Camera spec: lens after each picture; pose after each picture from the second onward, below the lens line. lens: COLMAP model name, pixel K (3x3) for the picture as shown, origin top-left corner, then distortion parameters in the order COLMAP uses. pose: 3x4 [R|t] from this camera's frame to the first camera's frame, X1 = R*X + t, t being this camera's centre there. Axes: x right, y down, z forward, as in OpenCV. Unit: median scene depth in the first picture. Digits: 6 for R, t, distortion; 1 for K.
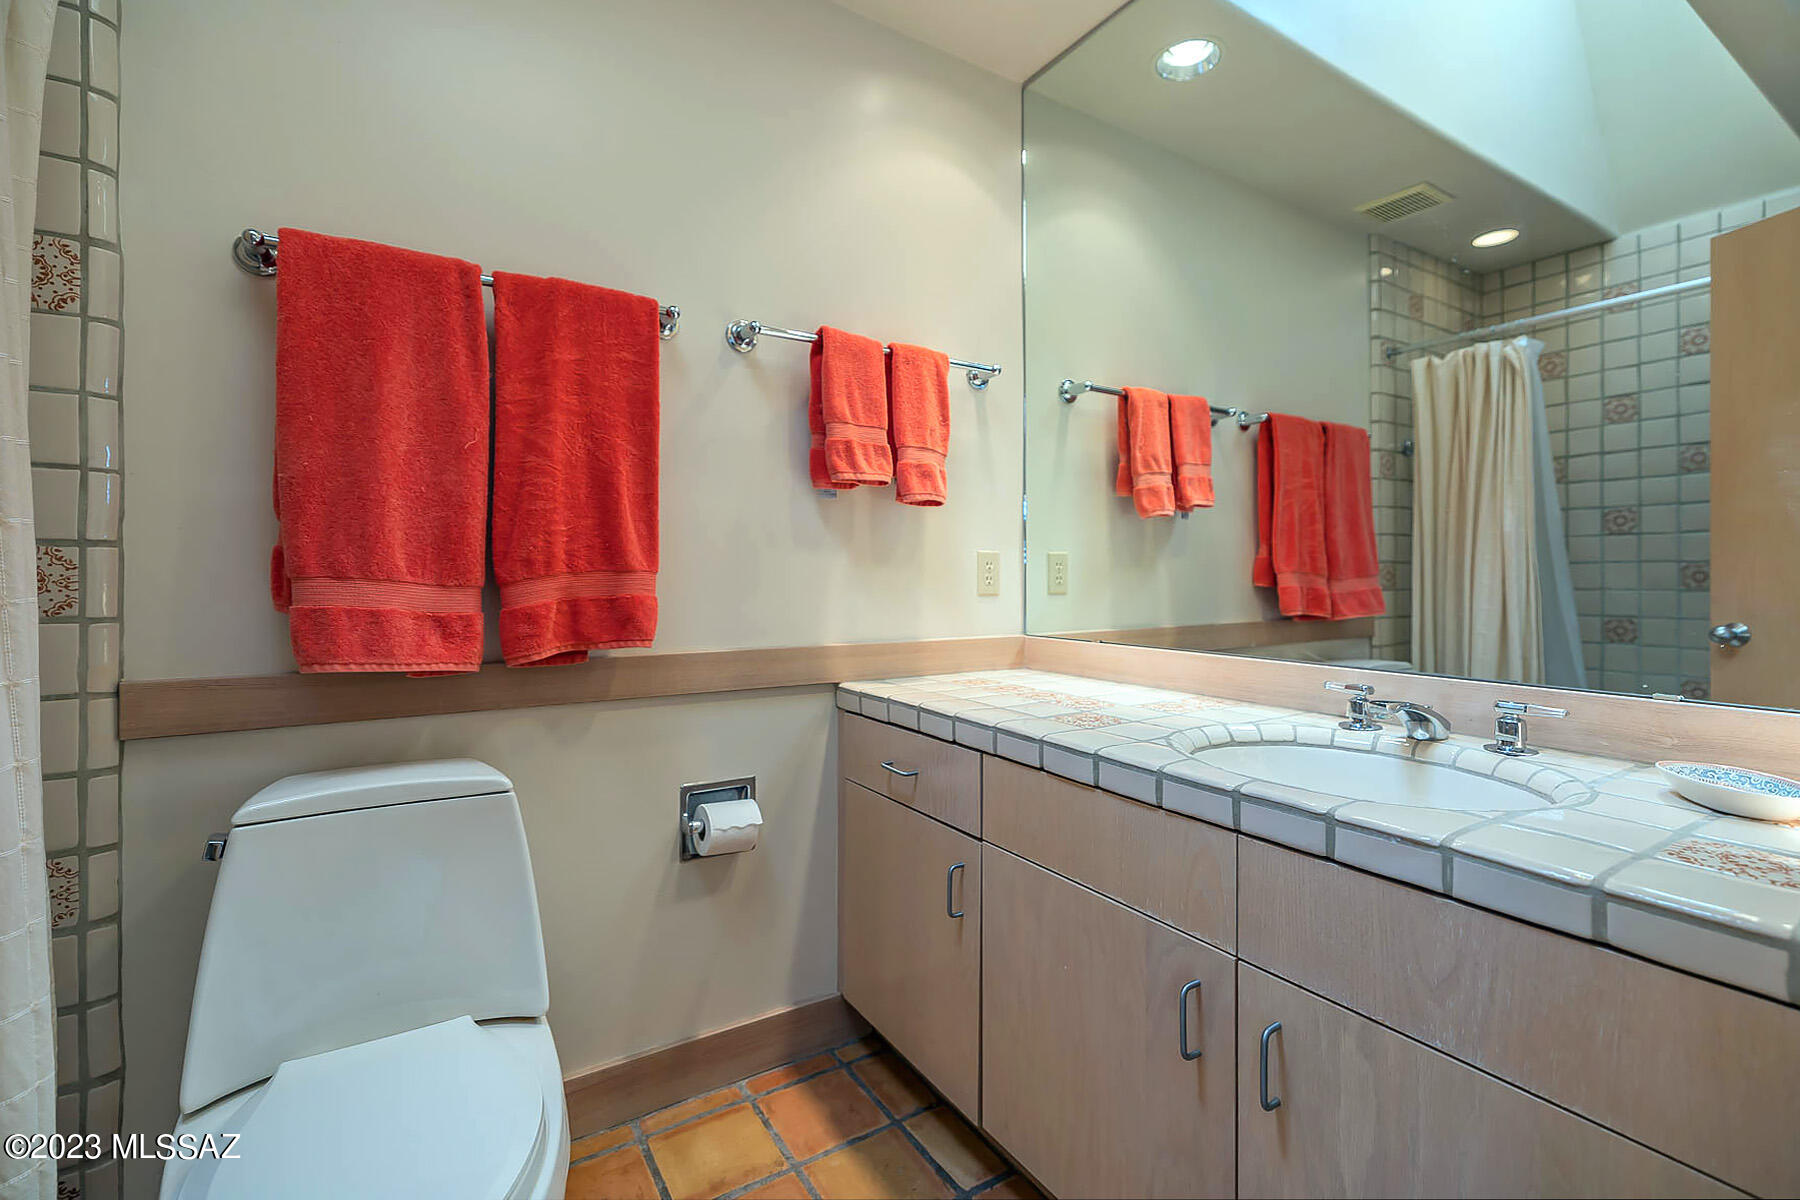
lens RADIAL K [[769.0, 0, 919.6], [0, 769.0, 569.7], [0, 0, 1]] dist [-0.003391, 0.000994]
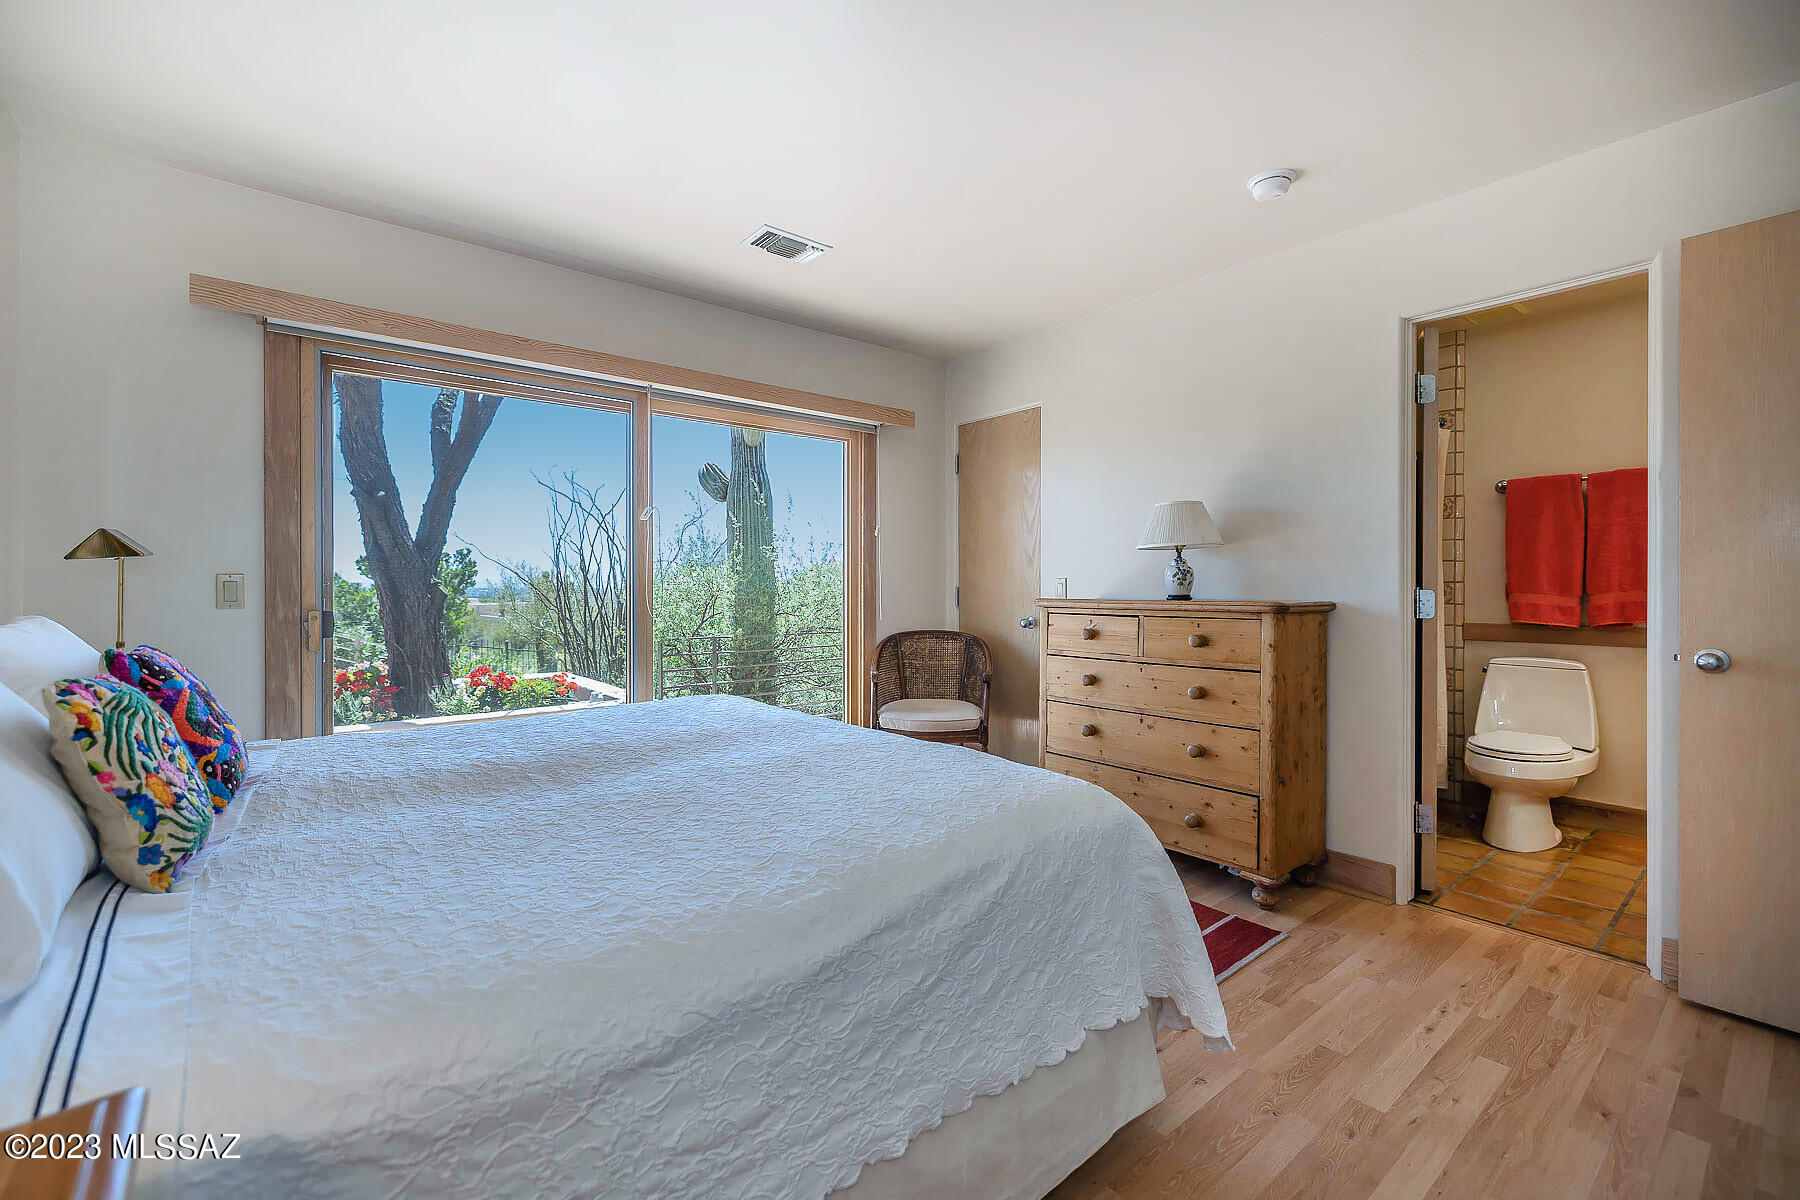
lens RADIAL K [[769.0, 0, 894.2], [0, 769.0, 593.1], [0, 0, 1]] dist [-0.003391, 0.000994]
pose [[0.098156, 0.004713, -0.995160, 2.012962], [0.000577, 0.999988, 0.004793, -0.002290], [0.995171, -0.001045, 0.098152, -1.773263]]
